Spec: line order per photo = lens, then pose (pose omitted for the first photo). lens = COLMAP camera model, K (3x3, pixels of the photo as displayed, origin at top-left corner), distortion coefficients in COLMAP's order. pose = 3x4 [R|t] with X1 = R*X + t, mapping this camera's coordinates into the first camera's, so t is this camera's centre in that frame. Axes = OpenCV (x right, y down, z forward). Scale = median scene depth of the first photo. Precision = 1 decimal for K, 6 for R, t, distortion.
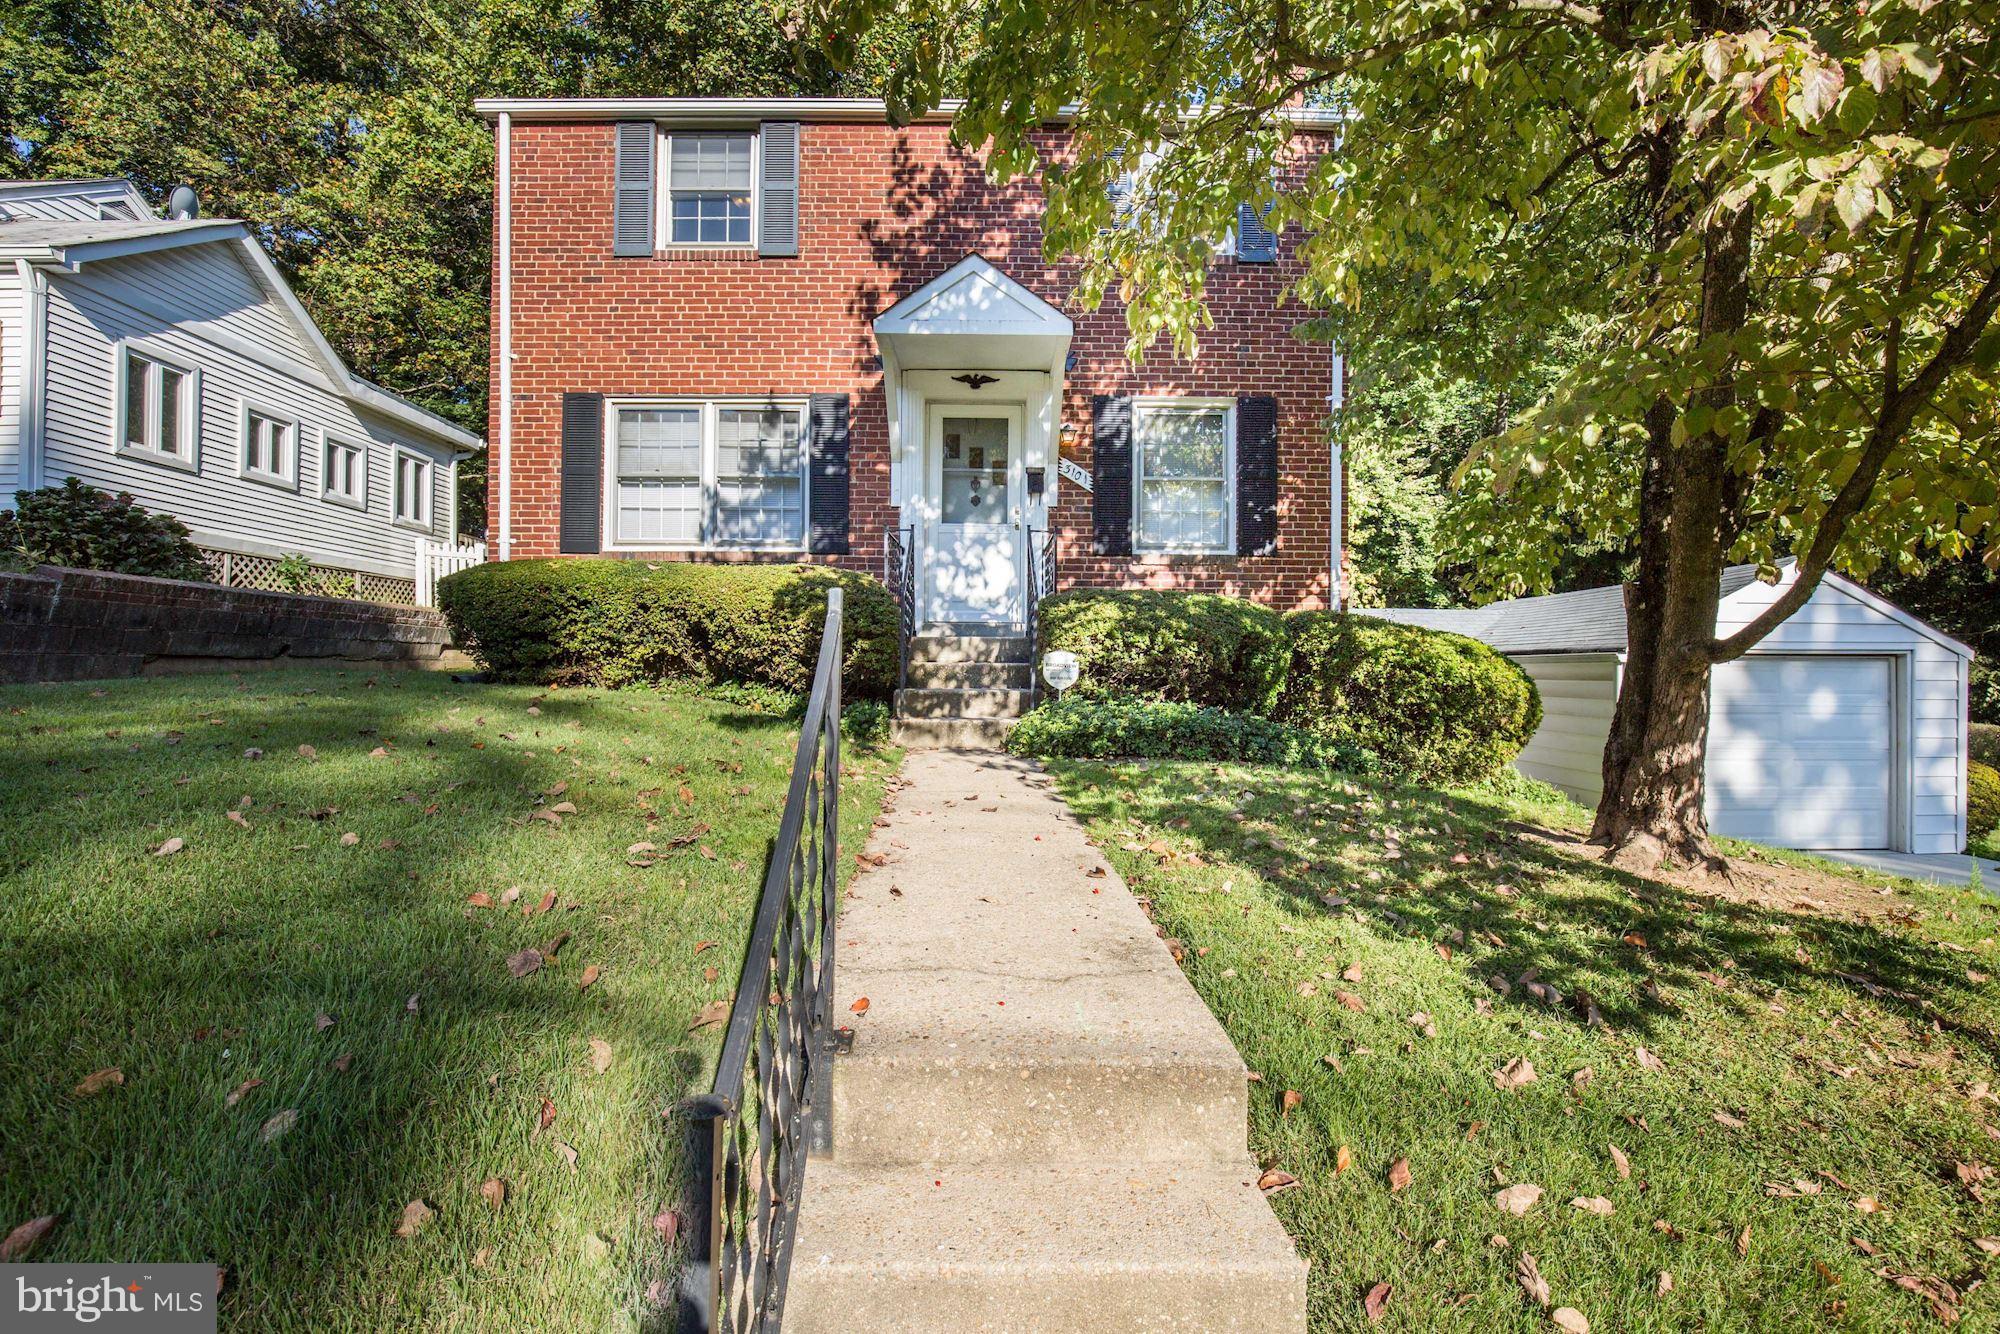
lens RADIAL K [[907.0, 0, 1009.9], [0, 907.0, 672.3], [0, 0, 1]] dist [-0.016760, 0.004341]
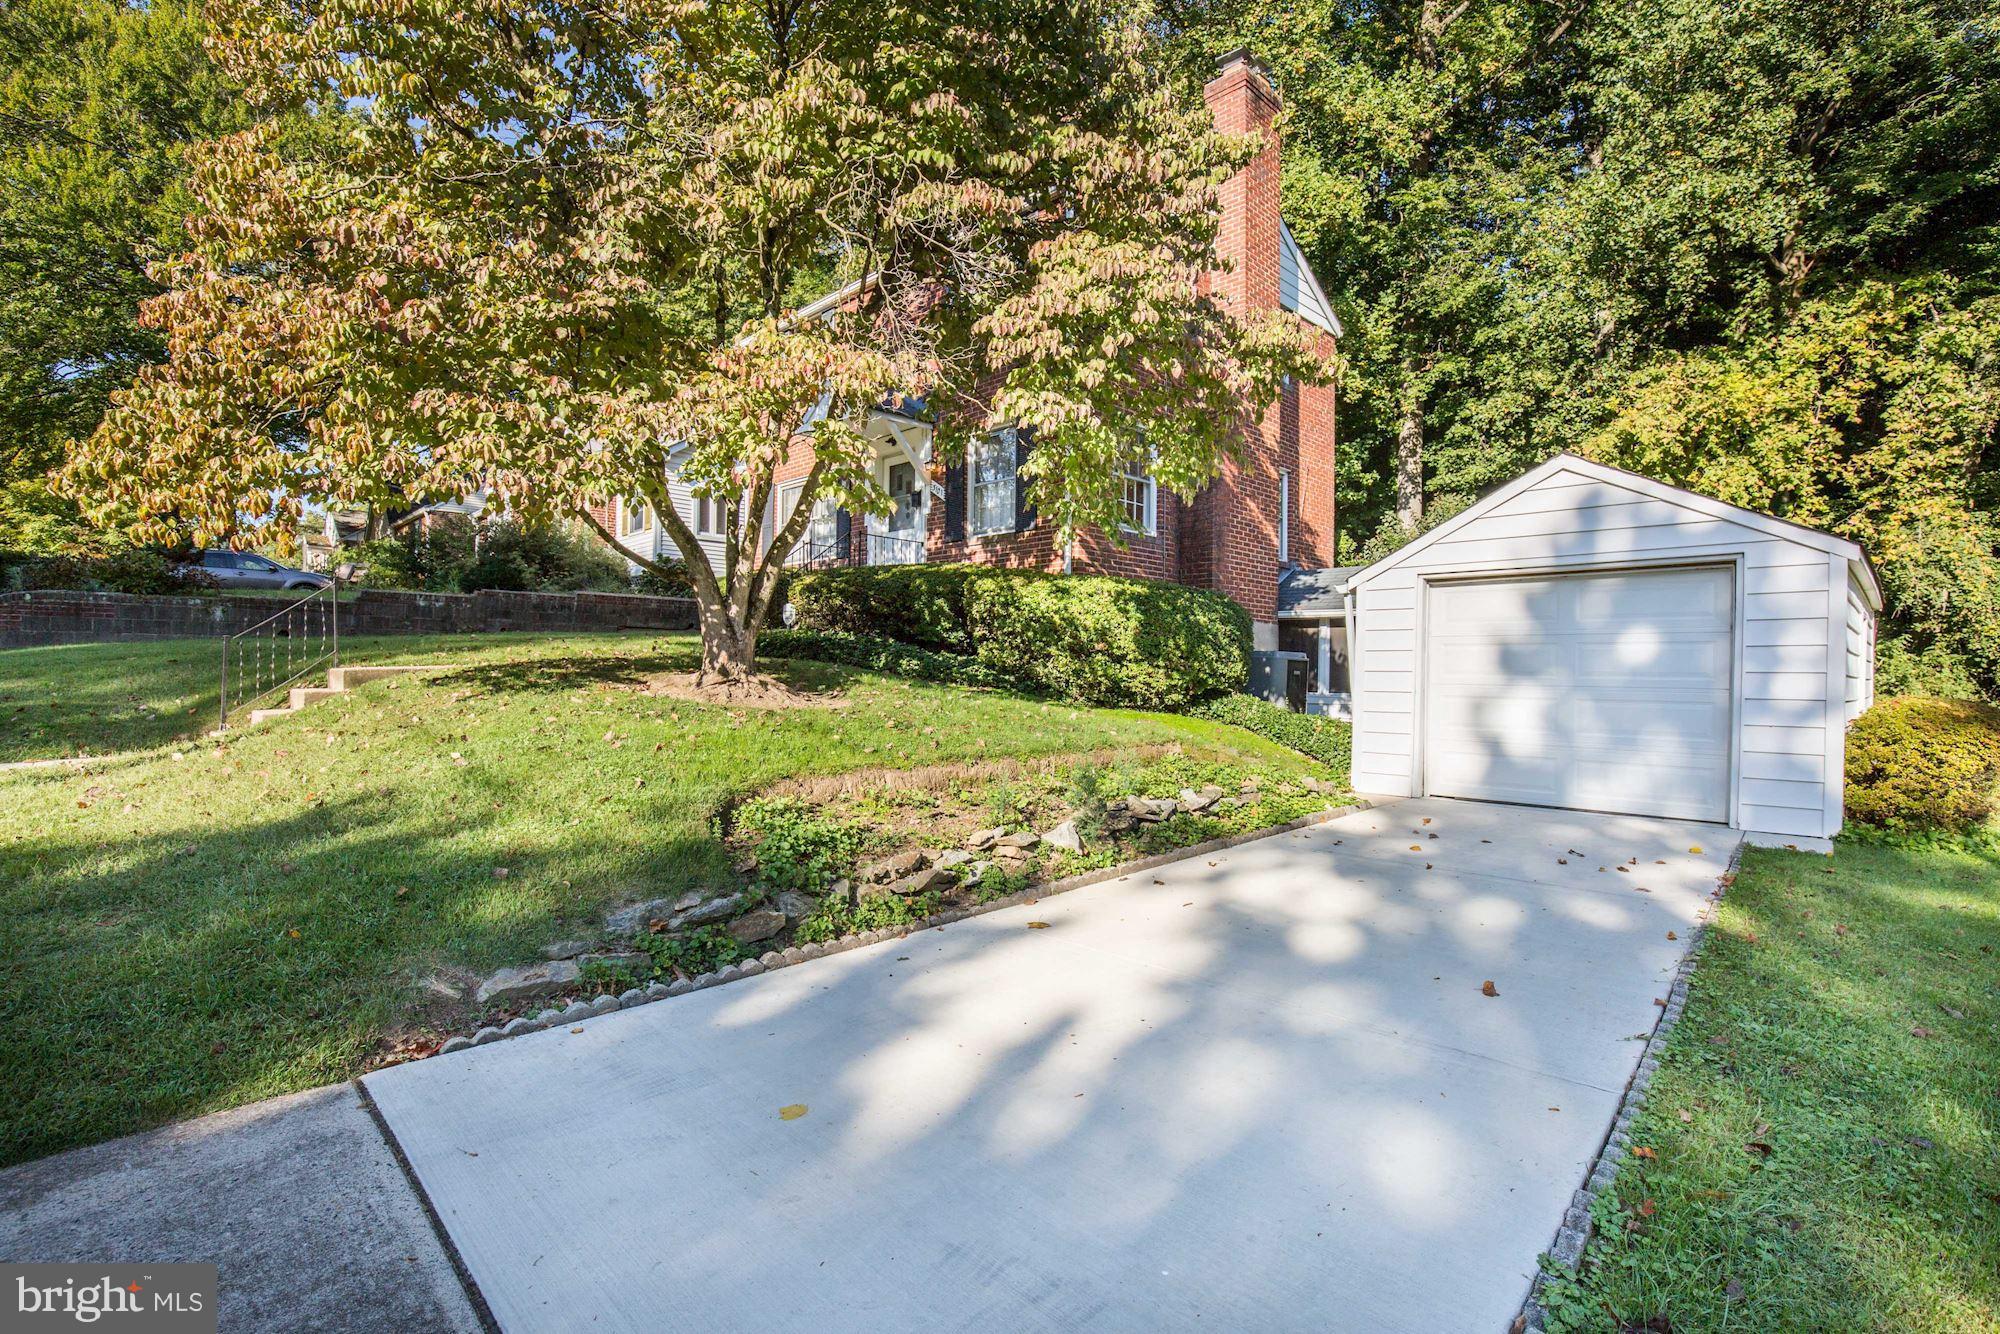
lens RADIAL K [[907.0, 0, 1009.9], [0, 907.0, 672.3], [0, 0, 1]] dist [-0.016760, 0.004341]
pose [[0.634339, 0.016633, -0.772876, 1.289917], [0.020744, 0.999042, 0.038525, 0.023601], [0.772777, -0.040470, 0.633387, 0.141208]]
